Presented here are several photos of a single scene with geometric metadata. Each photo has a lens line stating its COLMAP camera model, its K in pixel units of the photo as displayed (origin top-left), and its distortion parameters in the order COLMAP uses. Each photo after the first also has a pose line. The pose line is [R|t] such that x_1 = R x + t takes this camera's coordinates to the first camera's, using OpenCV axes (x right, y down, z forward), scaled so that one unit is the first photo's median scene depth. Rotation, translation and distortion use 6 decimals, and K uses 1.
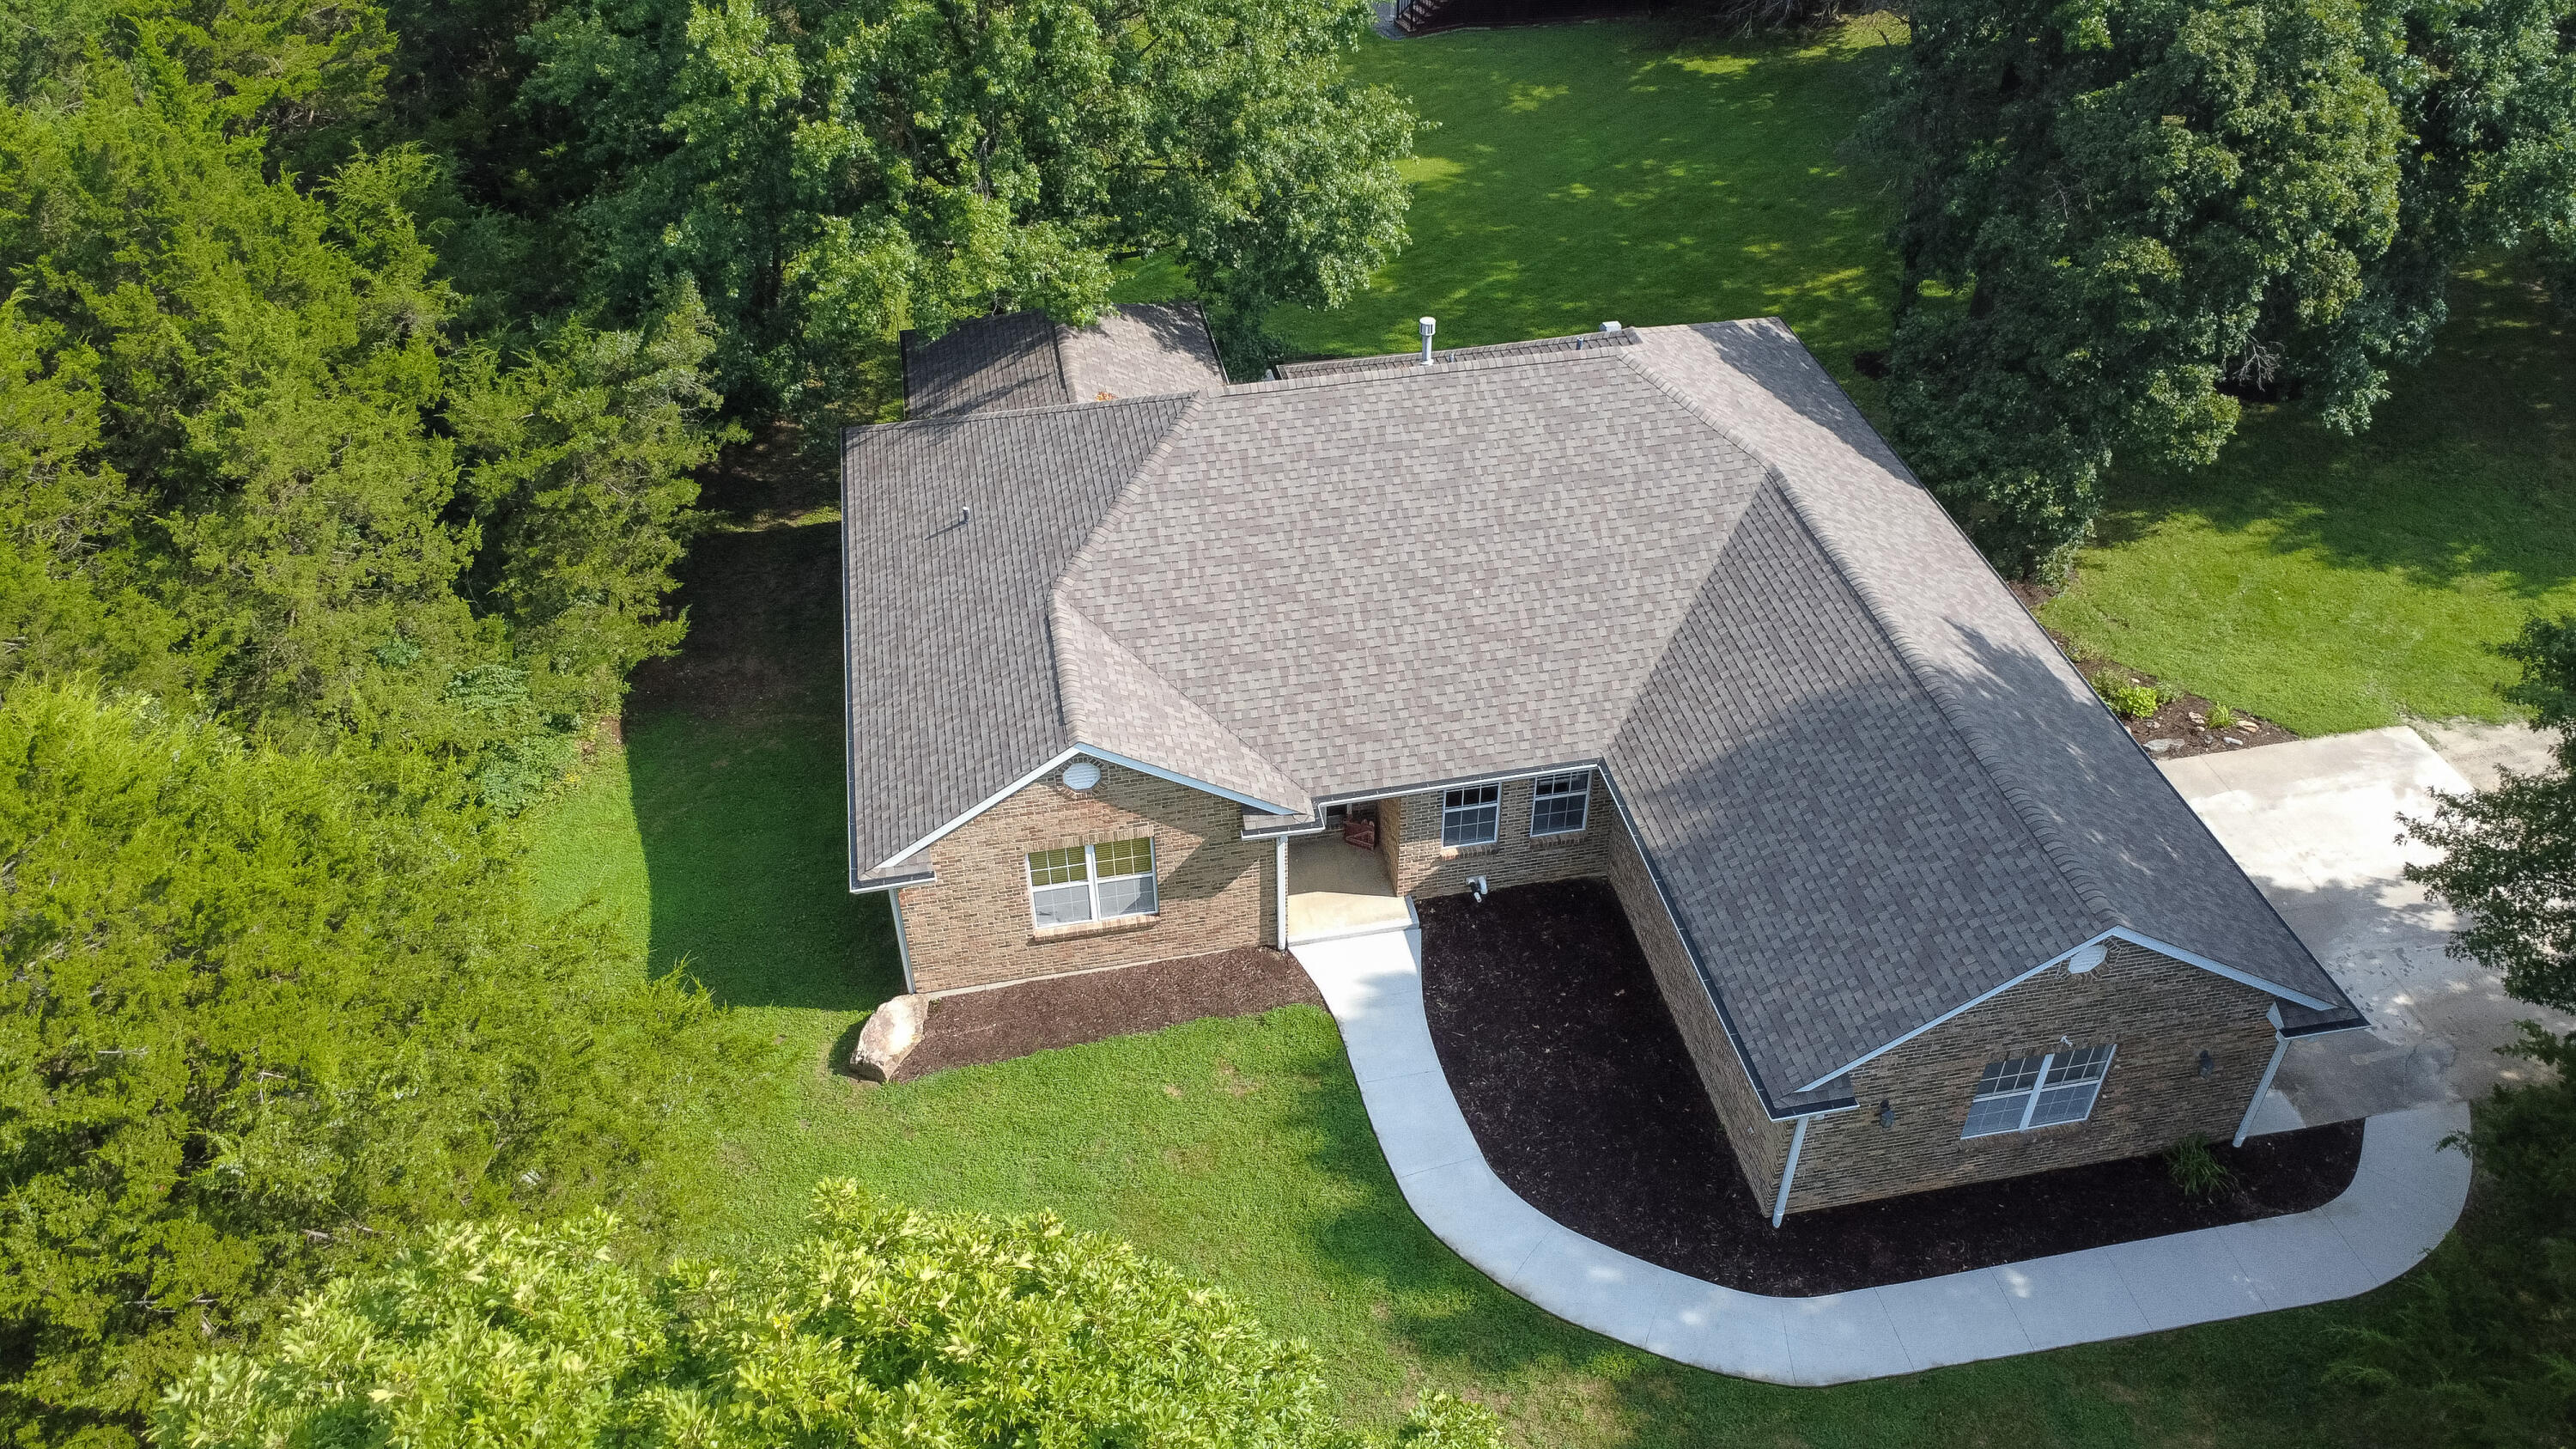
lens RADIAL K [[1938.0, 0, 1288.0], [0, 1938.0, 724.5], [0, 0, 1]] dist [0.009171, -0.011081]
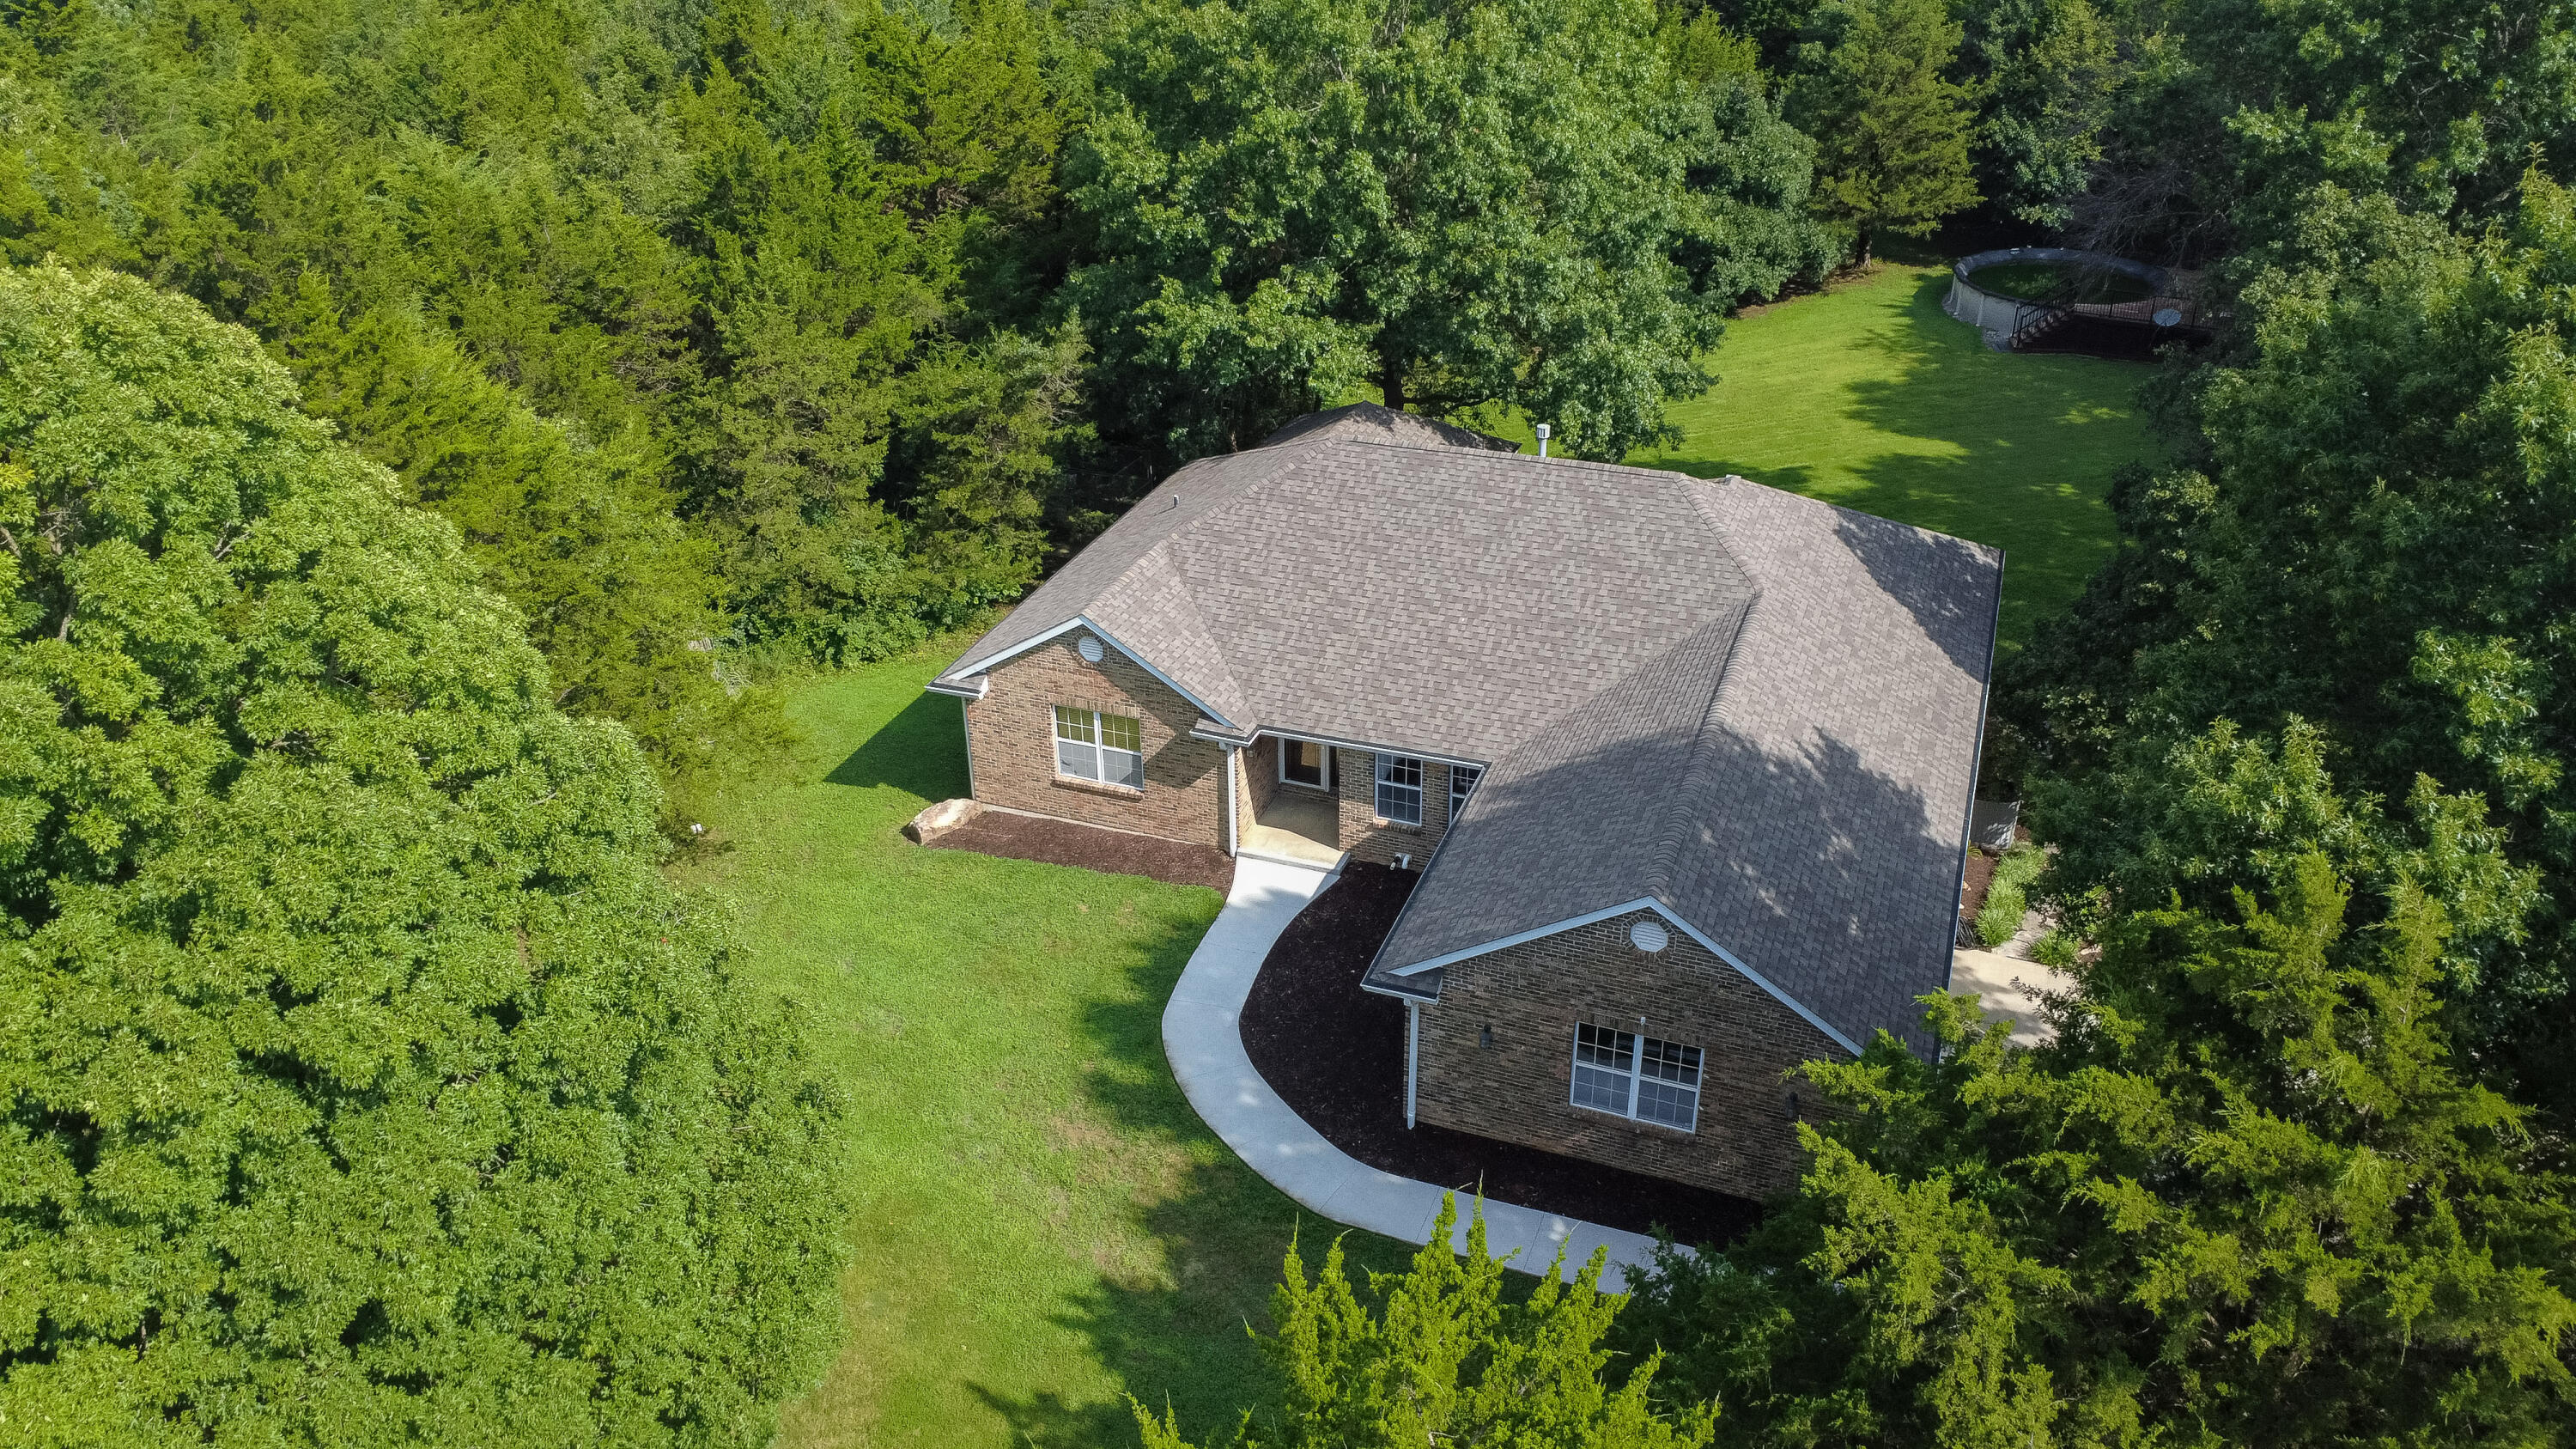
lens RADIAL K [[1938.0, 0, 1288.0], [0, 1938.0, 724.5], [0, 0, 1]] dist [0.009171, -0.011081]
pose [[0.851931, 0.246379, -0.462073, 0.576295], [-0.325161, 0.940568, -0.097989, 0.146208], [0.410469, 0.233727, 0.881412, -0.094083]]
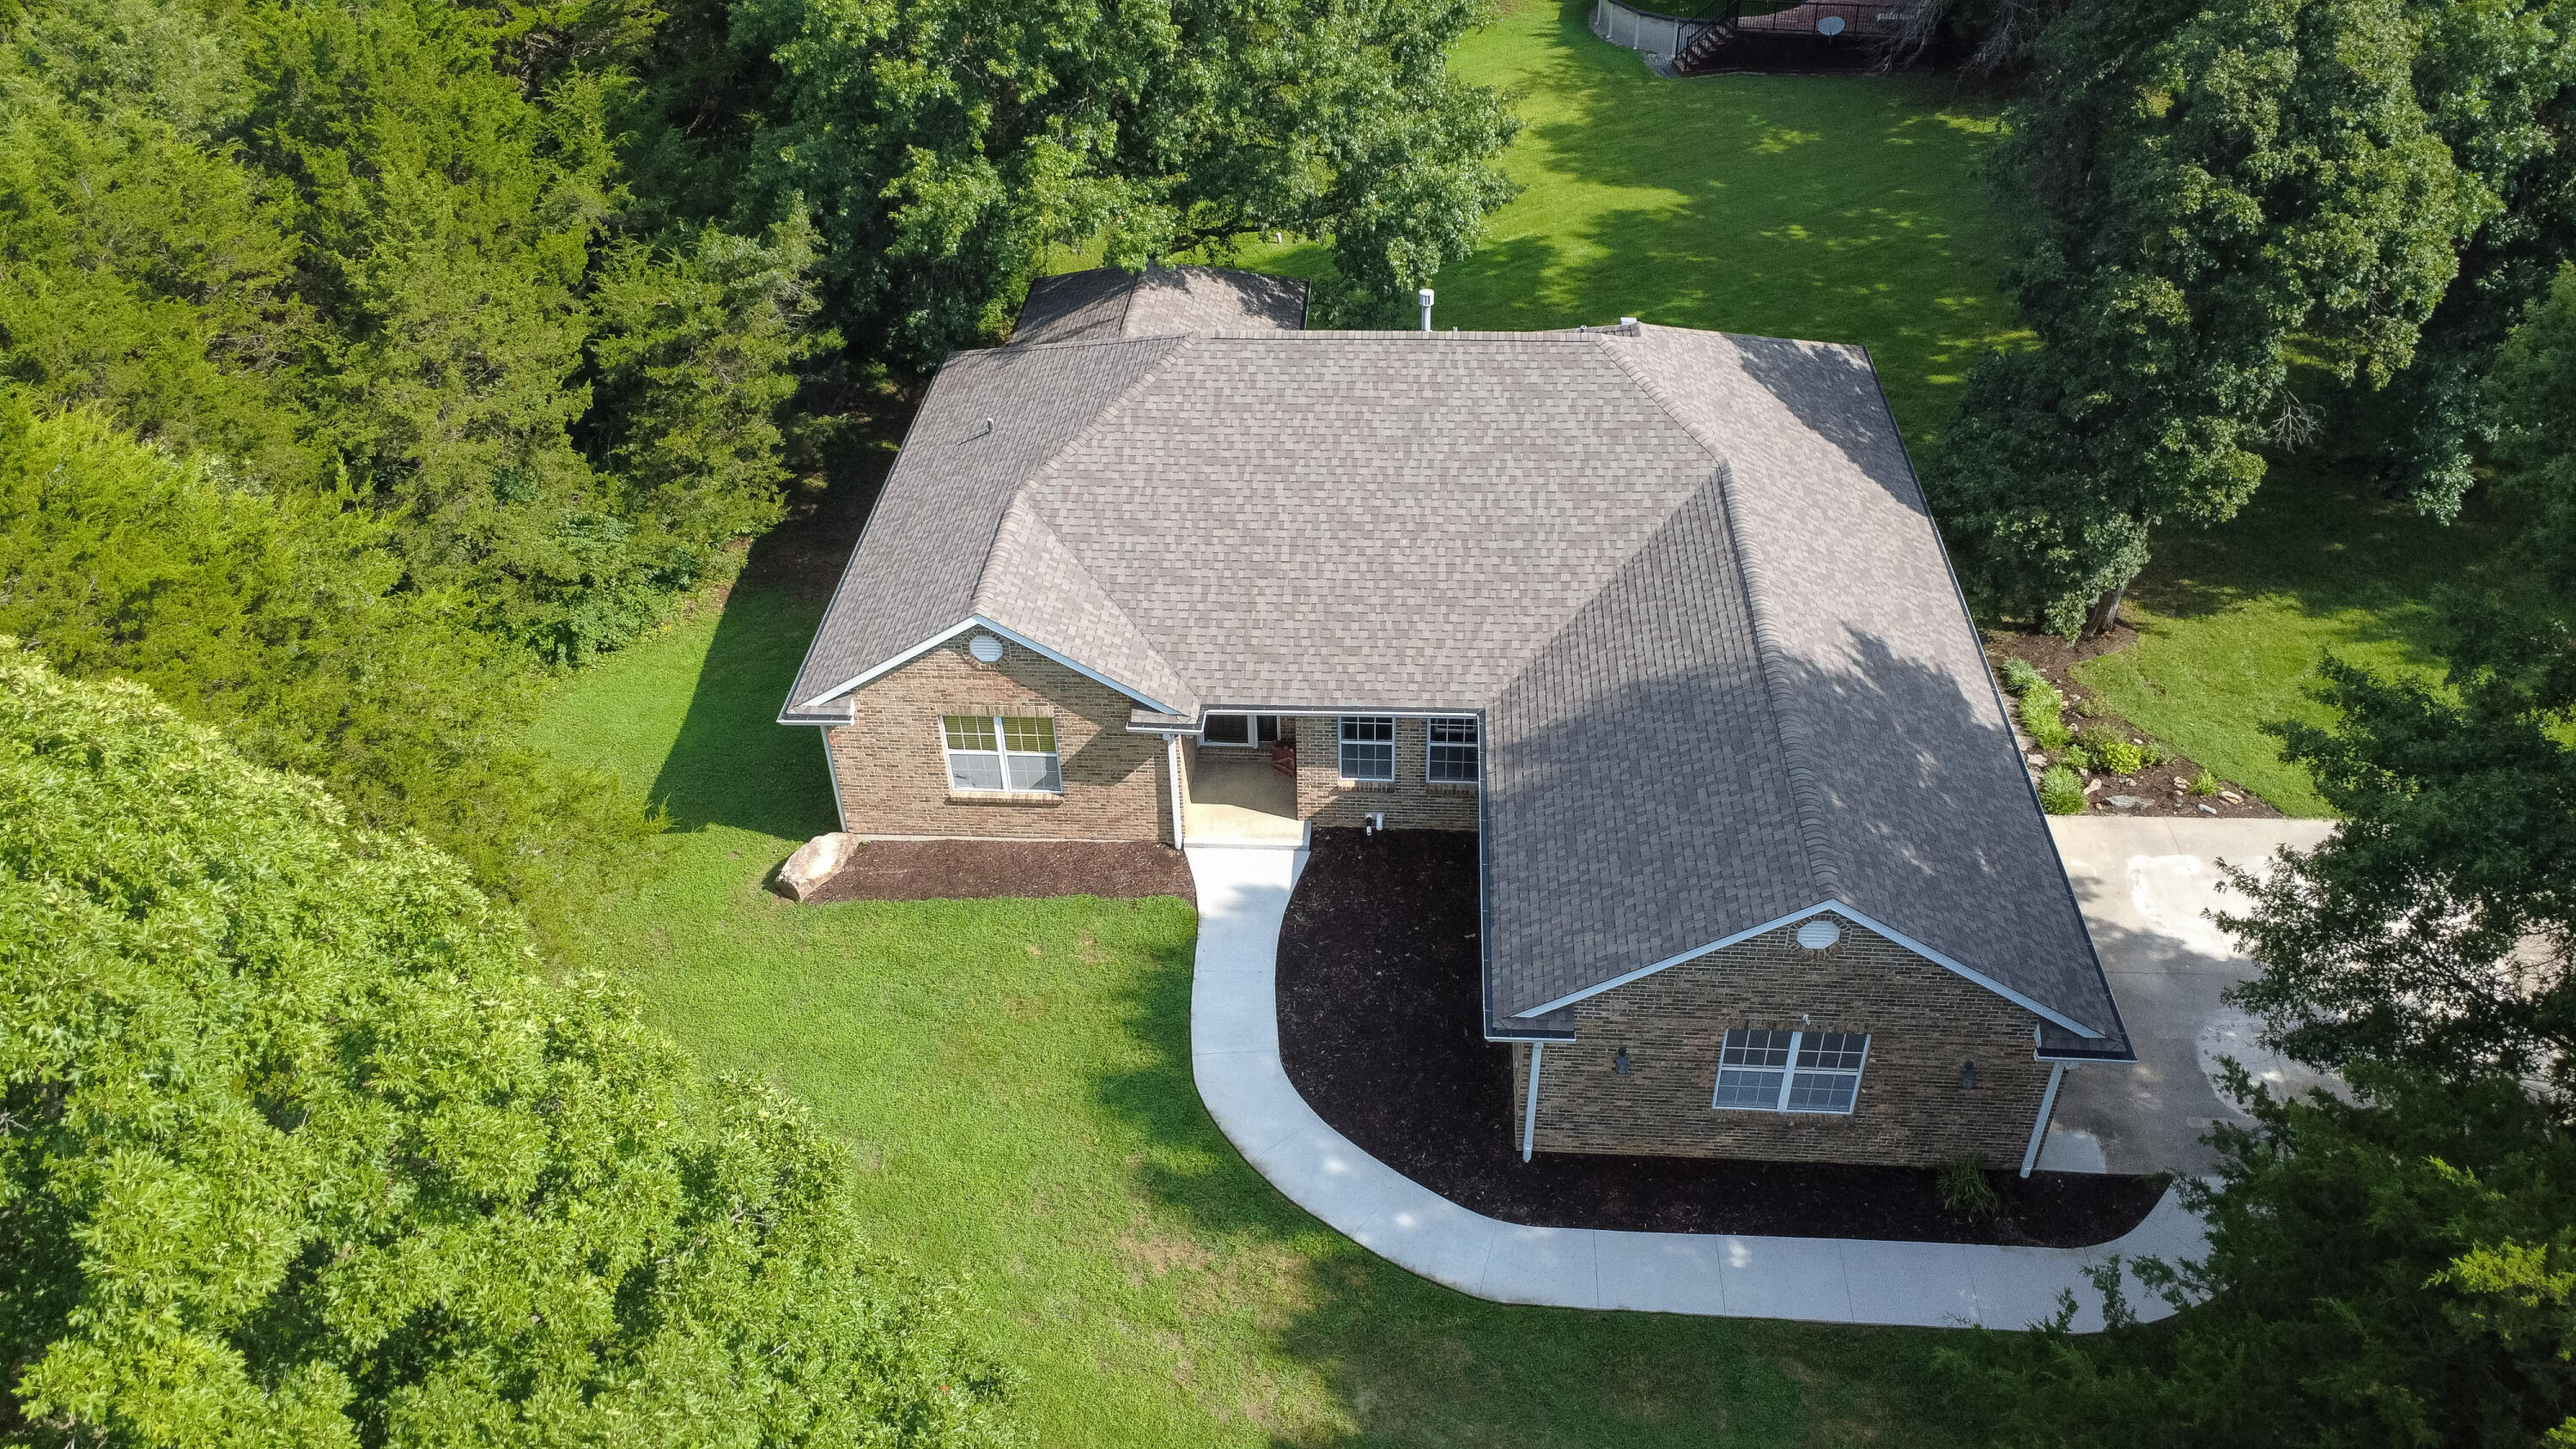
lens RADIAL K [[1938.0, 0, 1288.0], [0, 1938.0, 724.5], [0, 0, 1]] dist [0.009171, -0.011081]
pose [[0.967510, 0.141964, -0.209213, 0.270027], [-0.147931, 0.988911, -0.013069, 0.052833], [0.205038, 0.043593, 0.977783, -0.040294]]
